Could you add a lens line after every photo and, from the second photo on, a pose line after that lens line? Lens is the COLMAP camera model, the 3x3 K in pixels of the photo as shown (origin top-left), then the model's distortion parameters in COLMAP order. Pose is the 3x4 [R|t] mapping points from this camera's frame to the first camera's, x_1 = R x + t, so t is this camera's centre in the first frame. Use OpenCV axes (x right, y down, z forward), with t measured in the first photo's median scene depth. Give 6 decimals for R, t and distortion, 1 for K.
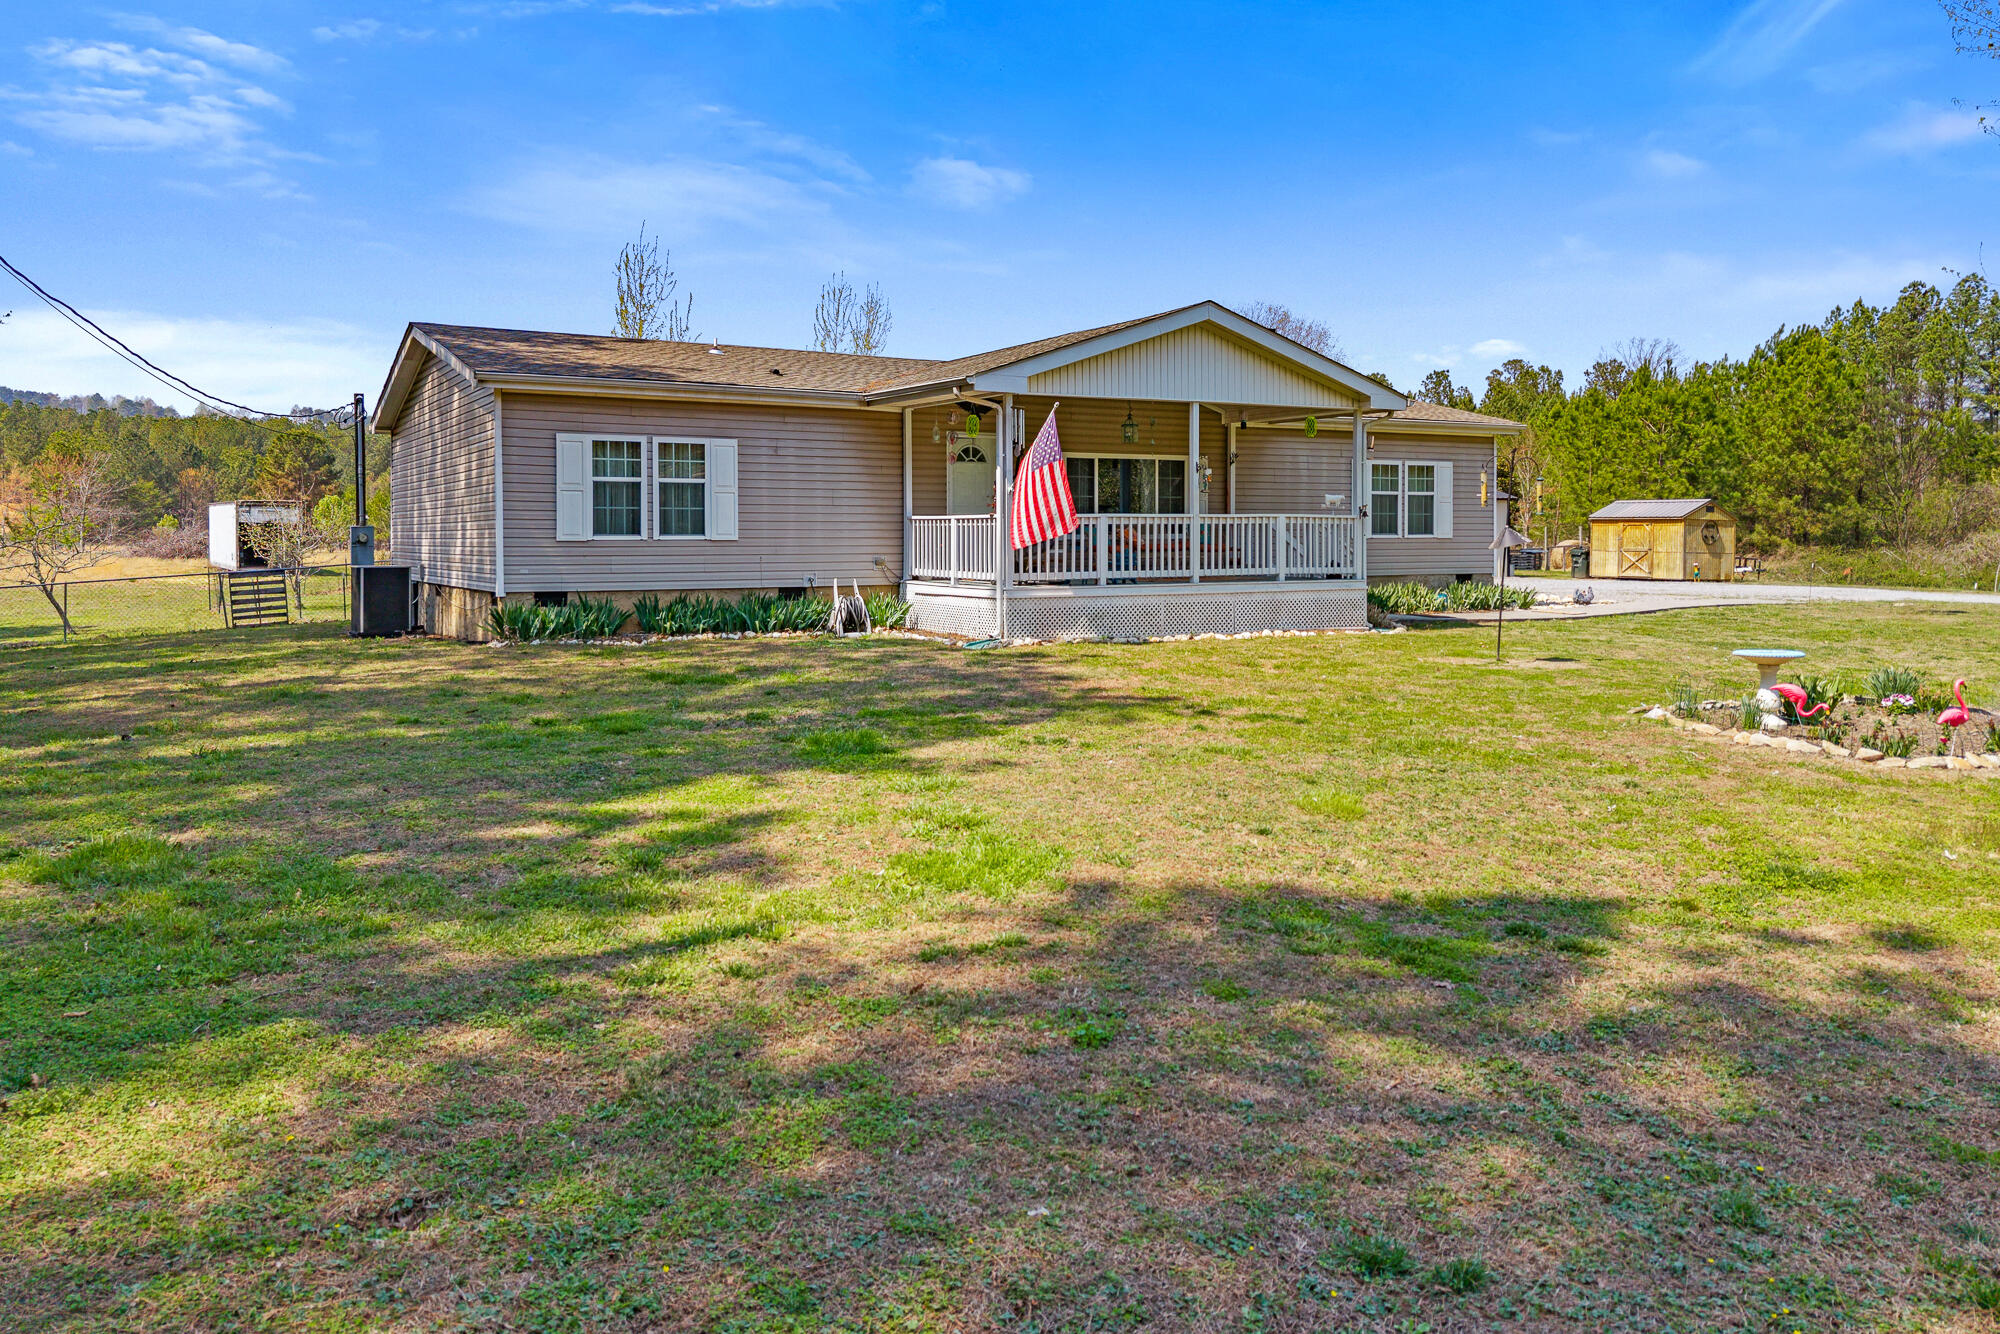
lens RADIAL K [[1504.3, 0, 1012.5], [0, 1504.3, 577.5], [0, 0, 1]] dist [0.099347, -0.238891]
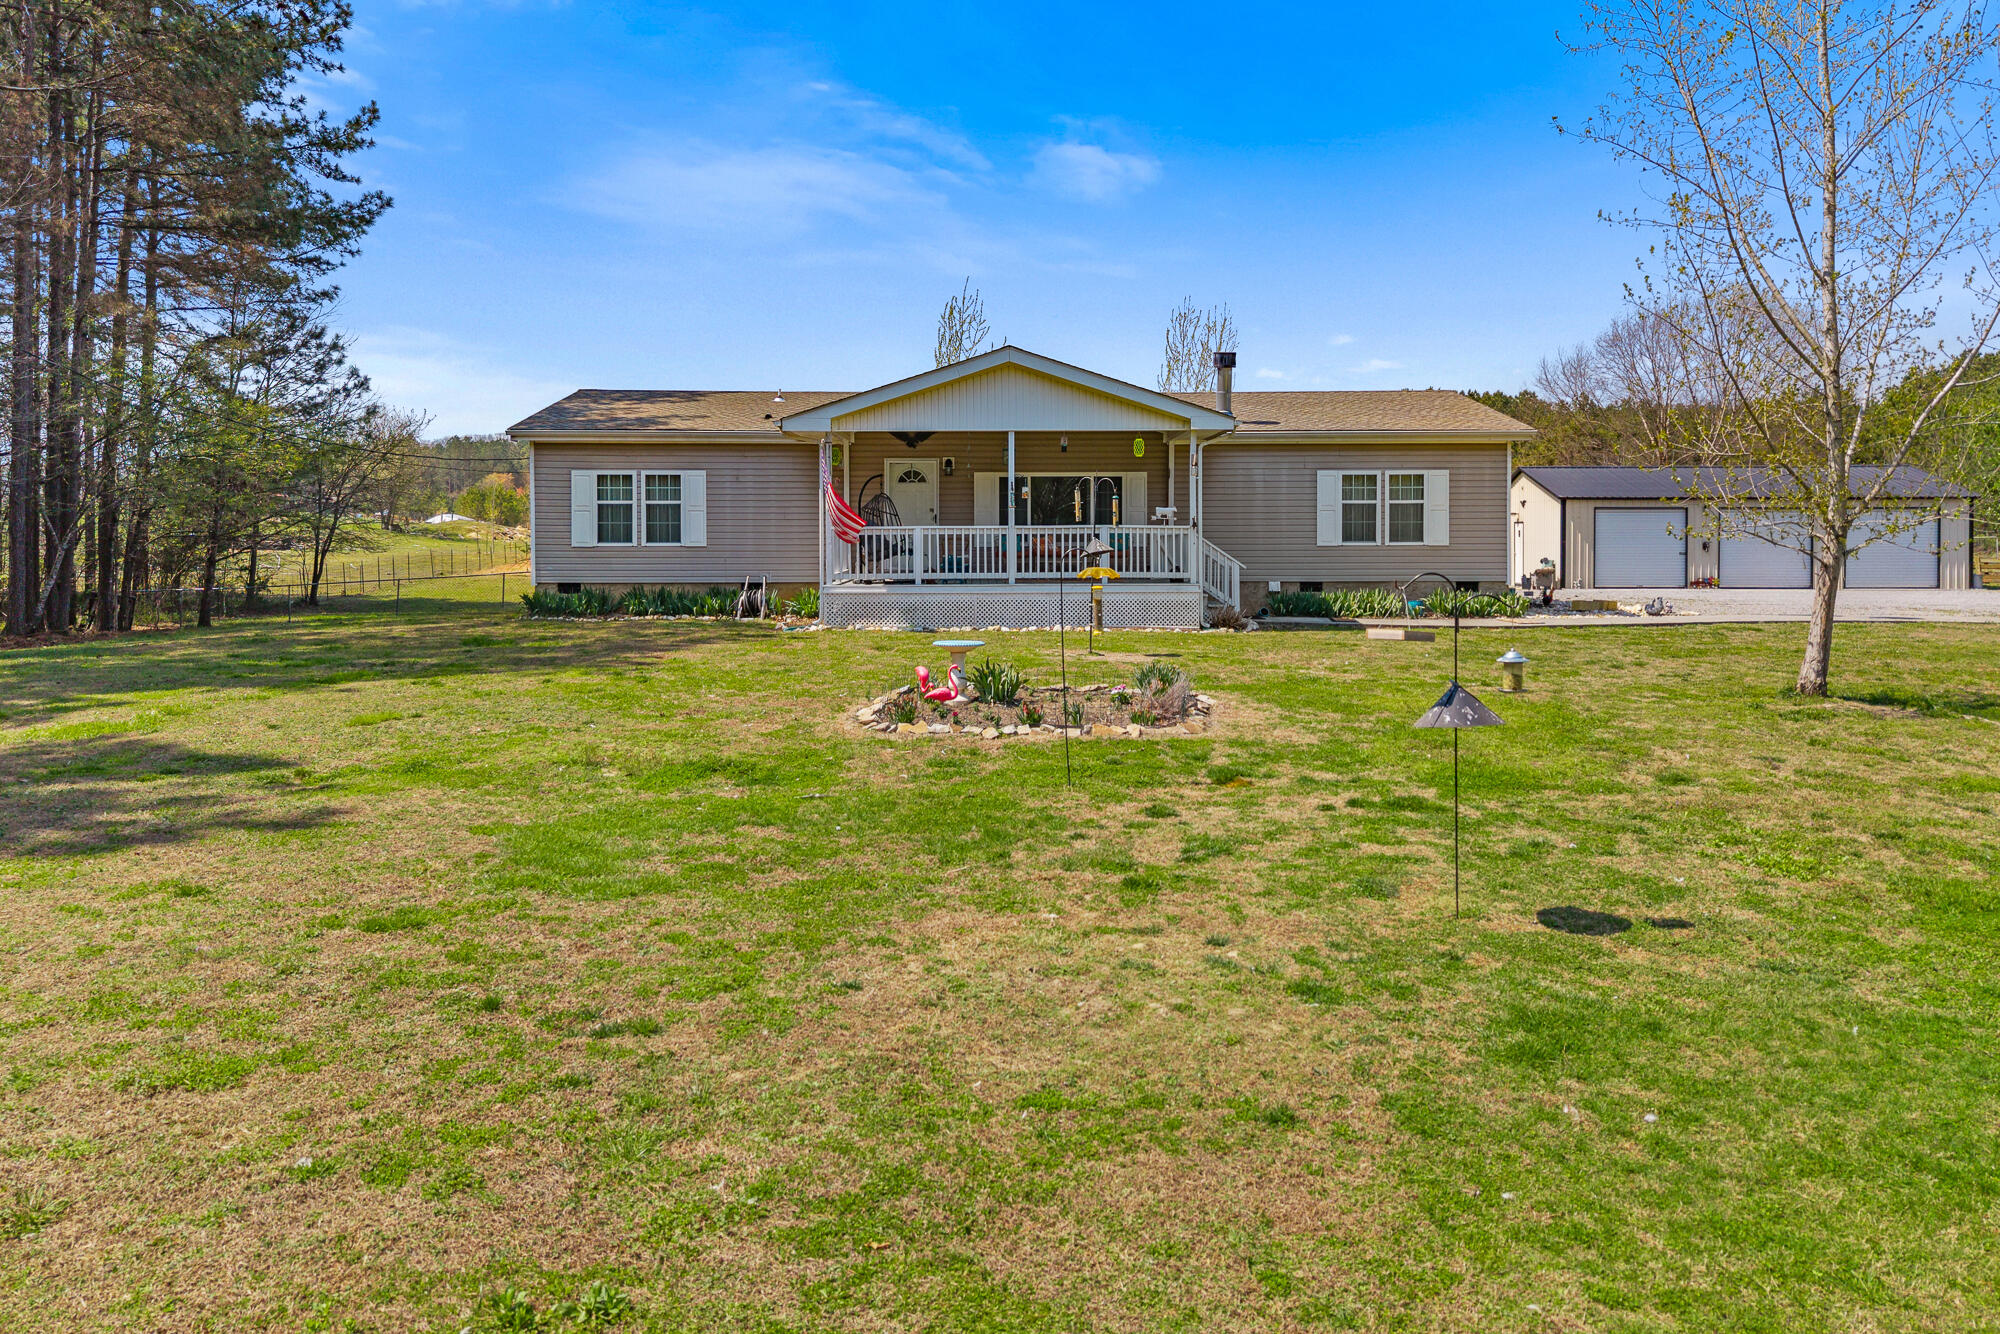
lens RADIAL K [[1504.3, 0, 1012.5], [0, 1504.3, 577.5], [0, 0, 1]] dist [0.099347, -0.238891]
pose [[0.875113, 0.013517, -0.483729, 0.541310], [-0.013349, 0.999904, 0.003792, -0.004690], [0.483734, 0.003139, 0.875209, -0.024683]]
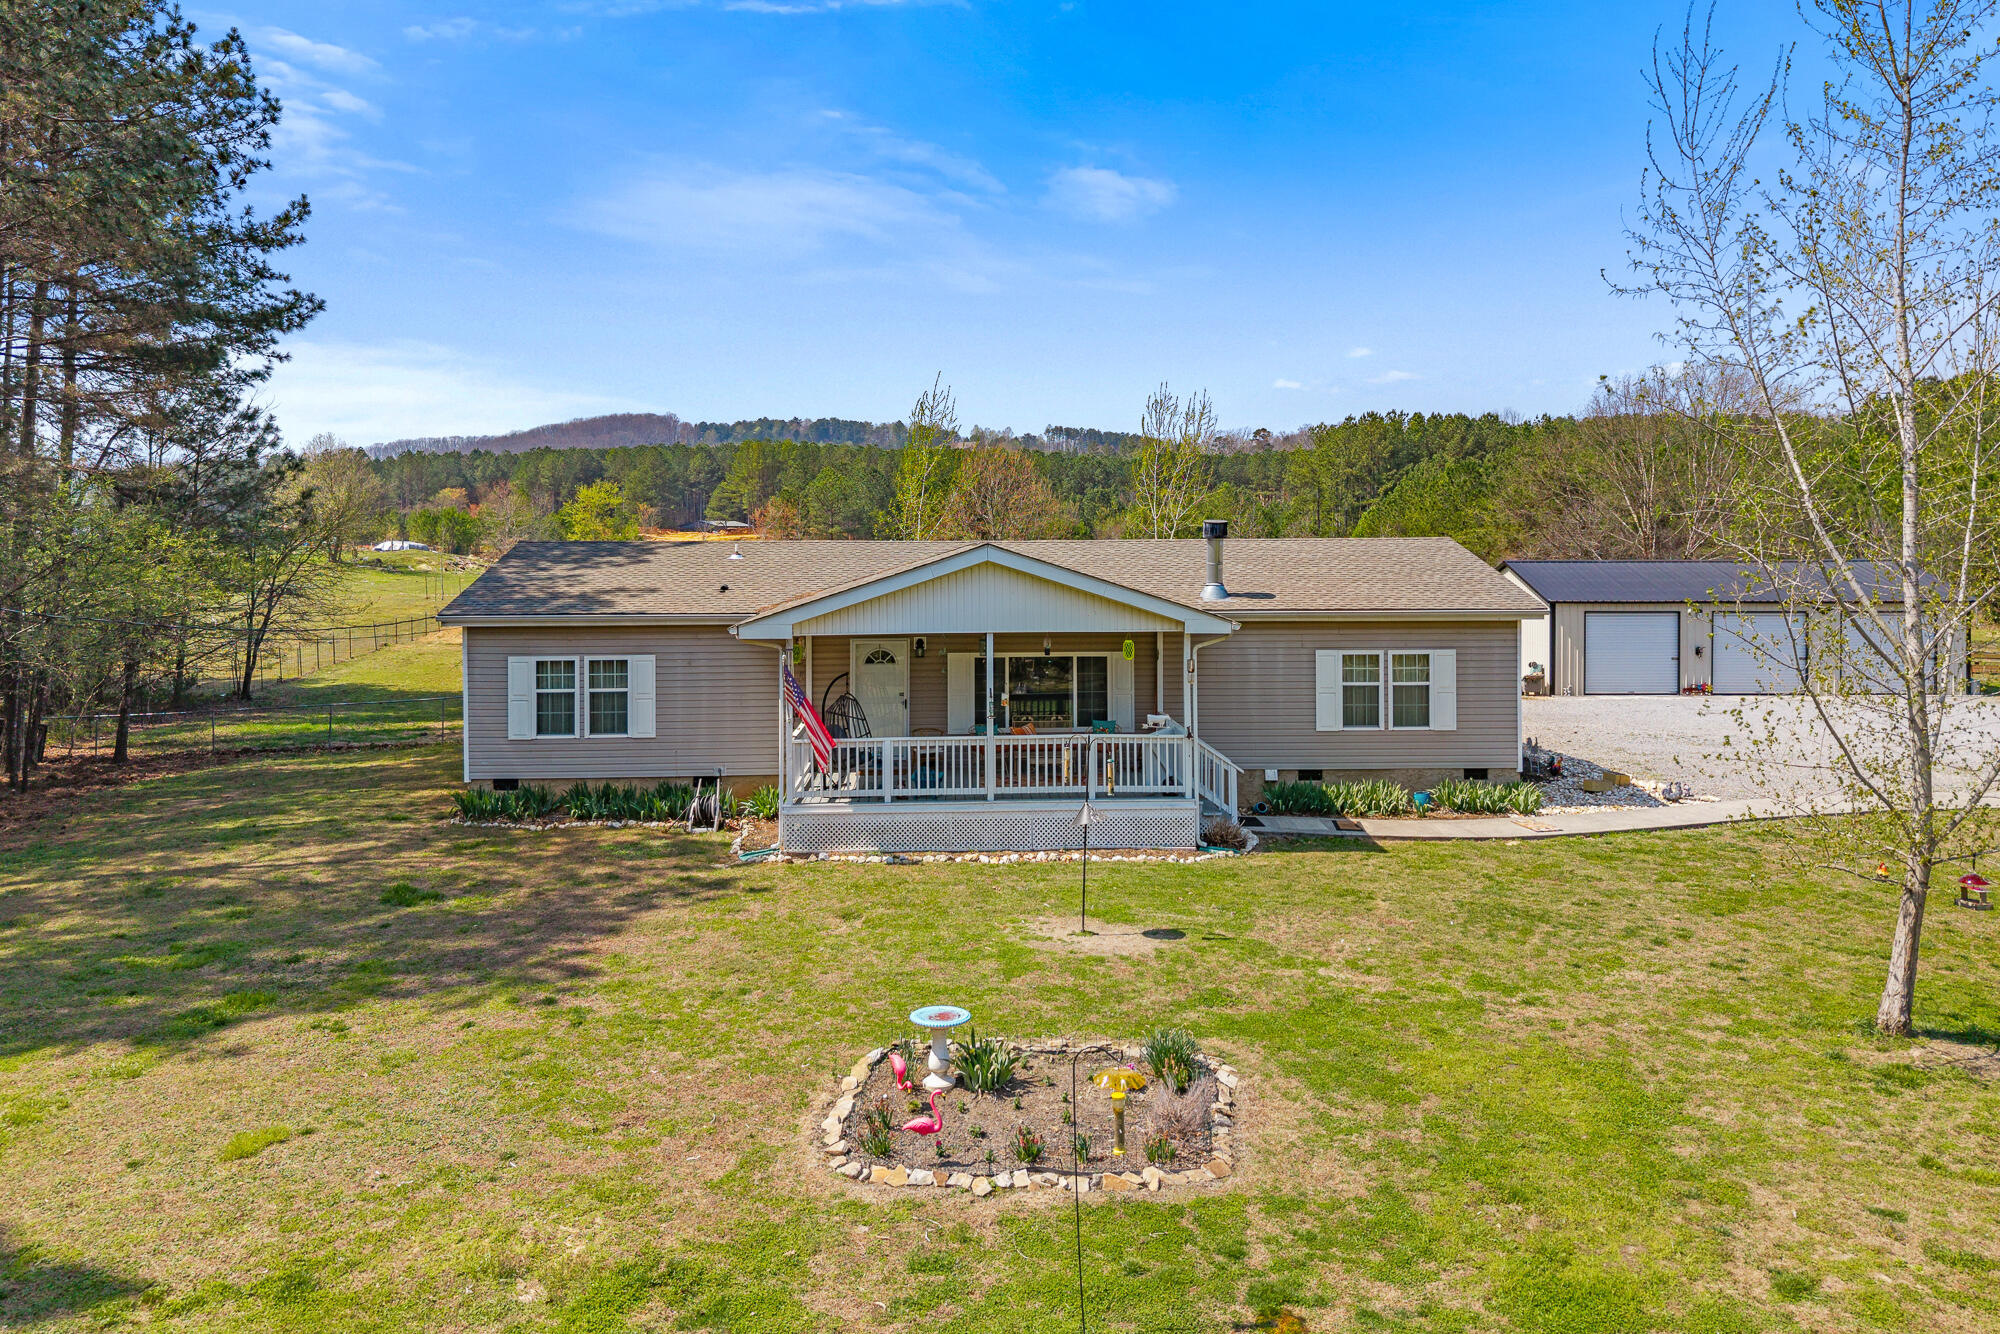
lens RADIAL K [[1513.0, 0, 1015.5], [0, 1513.0, 560.4], [0, 0, 1]] dist [0.045271, -0.081604]
pose [[0.887999, 0.004974, -0.459819, 0.496459], [-0.009622, 0.999924, -0.007766, -0.125123], [0.459745, 0.011321, 0.887979, 0.034432]]
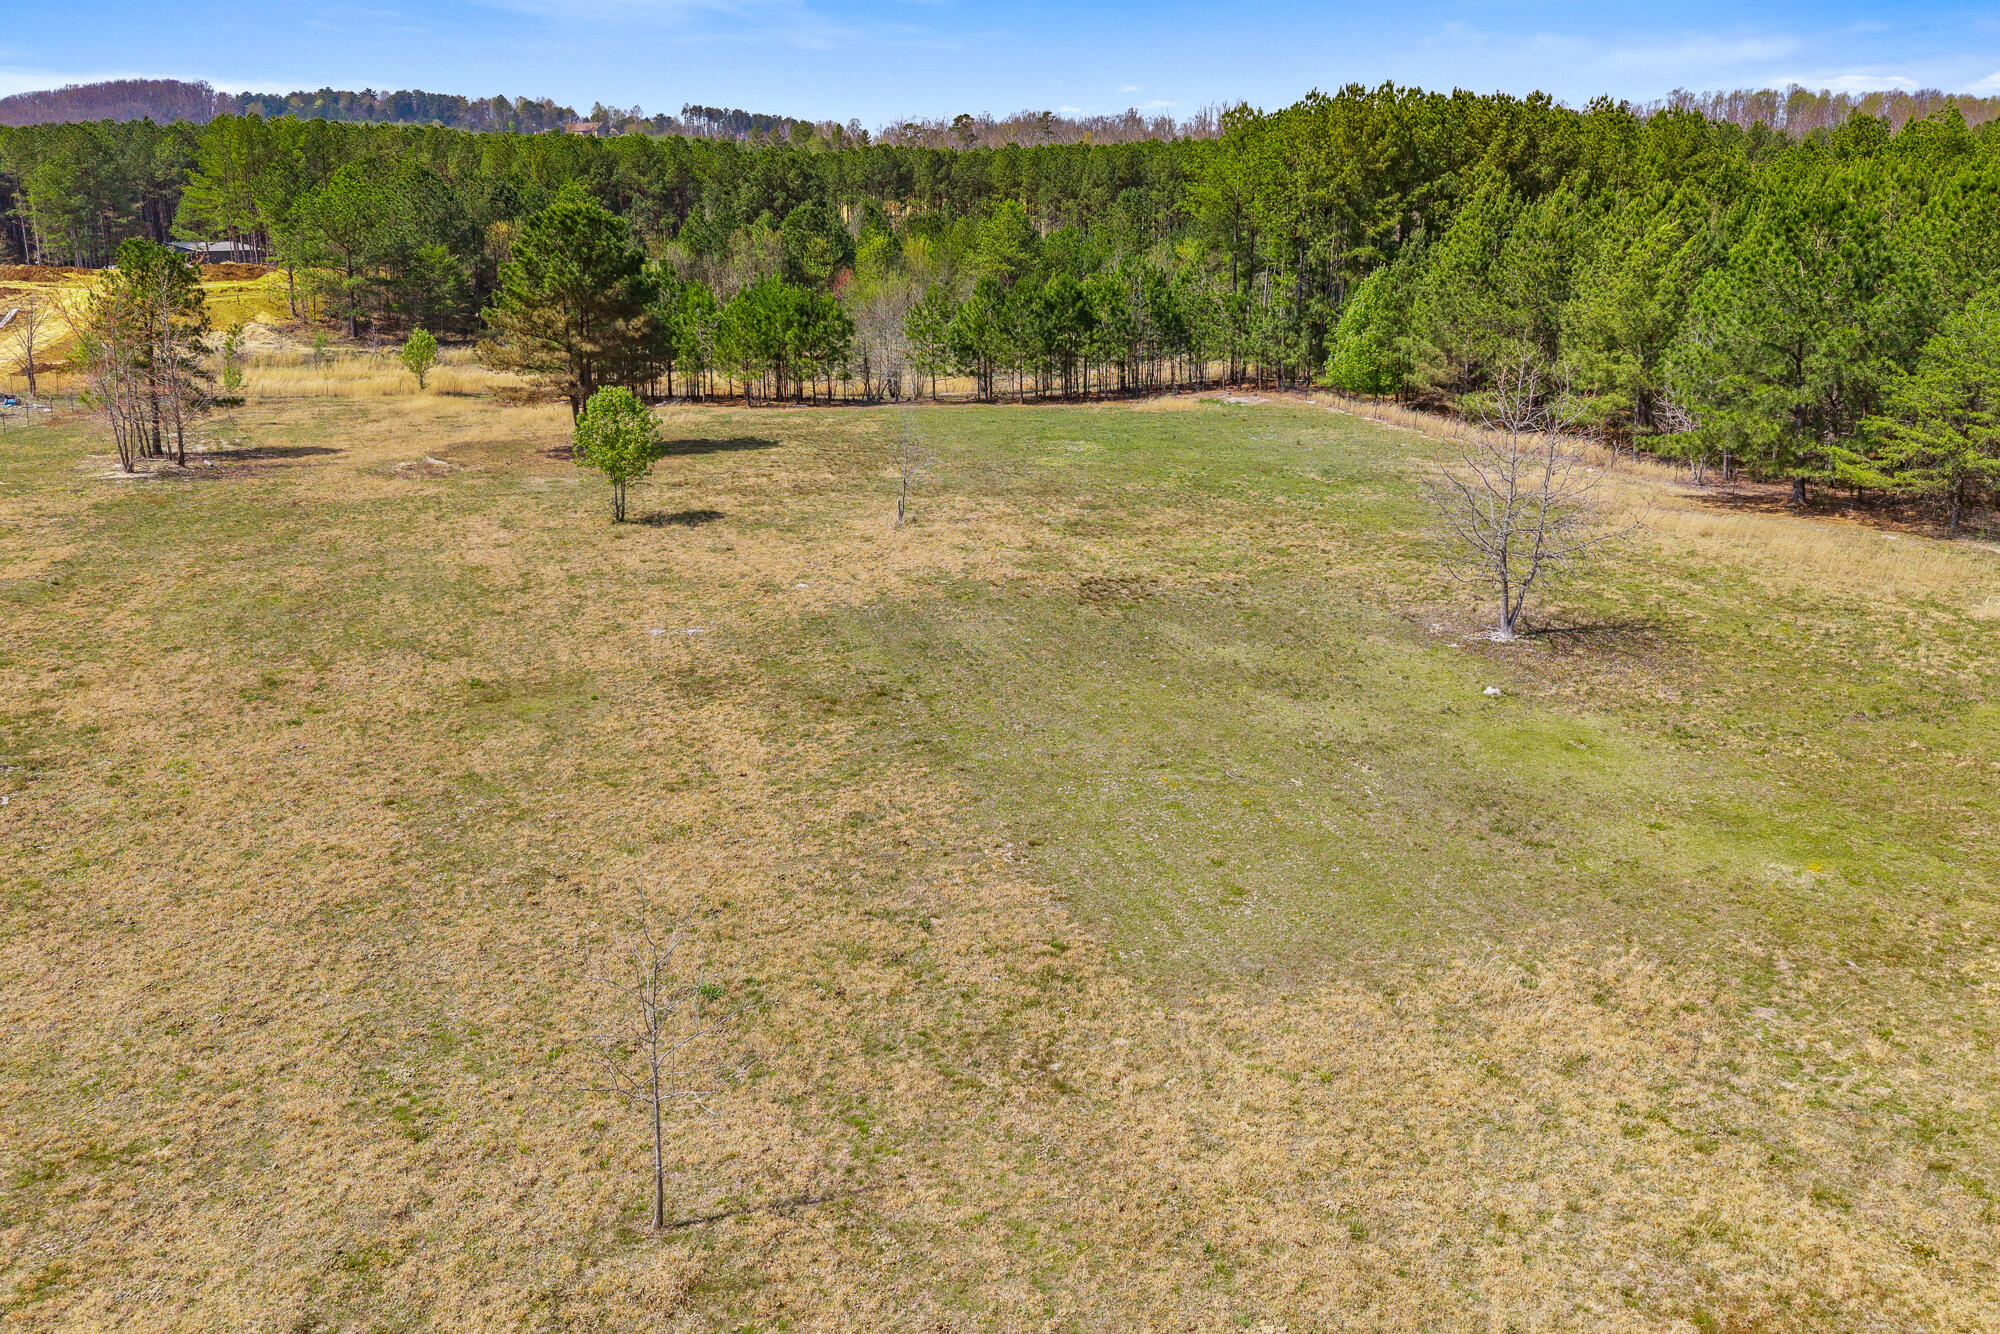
lens RADIAL K [[1485.6, 0, 1006.4], [0, 1485.6, 495.9], [0, 0, 1]] dist [0.089062, -0.178942]
pose [[0.970286, 0.040256, -0.238589, -1.139151], [-0.003089, 0.988044, 0.154143, -0.425213], [0.241942, -0.148826, 0.958809, 2.965132]]
